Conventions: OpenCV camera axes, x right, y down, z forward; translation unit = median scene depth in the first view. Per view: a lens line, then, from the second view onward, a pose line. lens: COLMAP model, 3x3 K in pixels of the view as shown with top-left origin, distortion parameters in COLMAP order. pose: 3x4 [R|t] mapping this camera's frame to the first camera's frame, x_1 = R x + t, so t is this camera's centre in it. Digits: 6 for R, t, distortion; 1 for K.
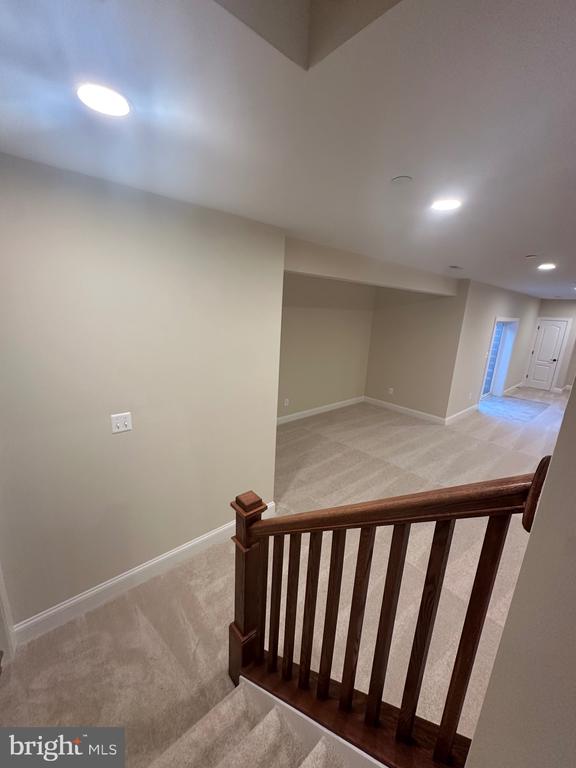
lens RADIAL K [[306.2, 0, 287.6], [0, 306.2, 382.5], [0, 0, 1]] dist [-0.001862, -0.000058]
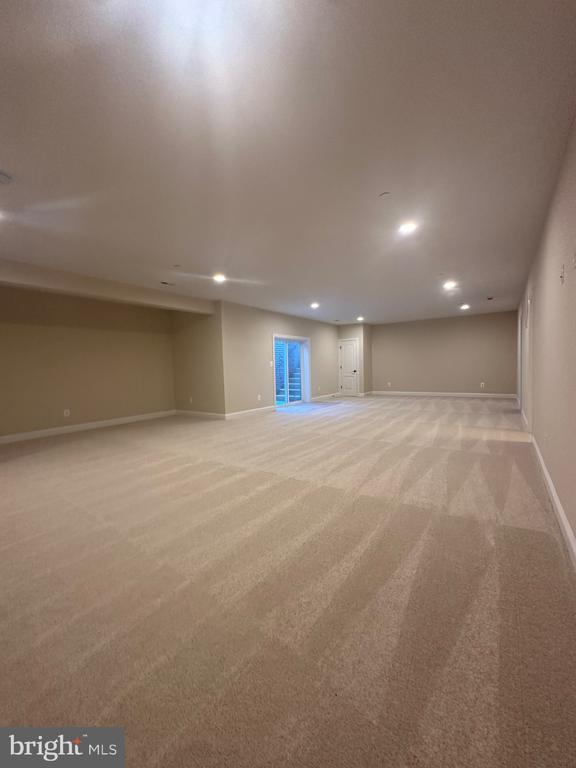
lens RADIAL K [[306.2, 0, 287.6], [0, 306.2, 382.5], [0, 0, 1]] dist [-0.001862, -0.000058]
pose [[0.971903, -0.082709, 0.220373, 0.409237], [0.120691, 0.978901, -0.164882, 0.179968], [-0.202086, 0.186847, 0.961379, -0.165414]]
